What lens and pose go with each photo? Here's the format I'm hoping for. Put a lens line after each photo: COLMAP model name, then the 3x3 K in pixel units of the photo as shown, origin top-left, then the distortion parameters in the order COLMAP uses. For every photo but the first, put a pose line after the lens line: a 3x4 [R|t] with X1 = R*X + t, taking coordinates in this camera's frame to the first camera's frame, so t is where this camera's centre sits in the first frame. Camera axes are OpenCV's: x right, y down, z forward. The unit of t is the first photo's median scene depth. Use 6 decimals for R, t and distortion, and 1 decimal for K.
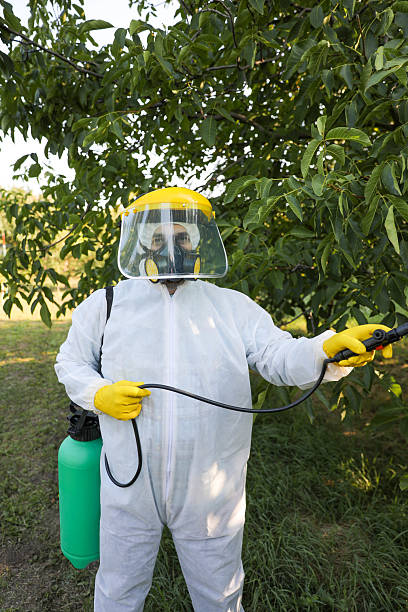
lens RADIAL K [[408.0, 0, 199.5], [0, 408.0, 308.9], [0, 0, 1]] dist [-0.110880, 0.073484]
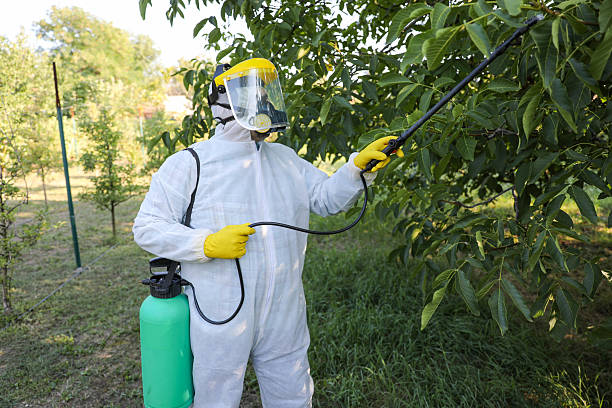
lens RADIAL K [[408.0, 0, 298.9], [0, 408.0, 203.1], [0, 0, 1]] dist [-0.110880, 0.073484]
pose [[0.966568, 0.034577, -0.254067, 0.050418], [-0.020237, 0.998062, 0.058841, -0.003163], [0.255609, -0.051732, 0.965395, 0.107680]]
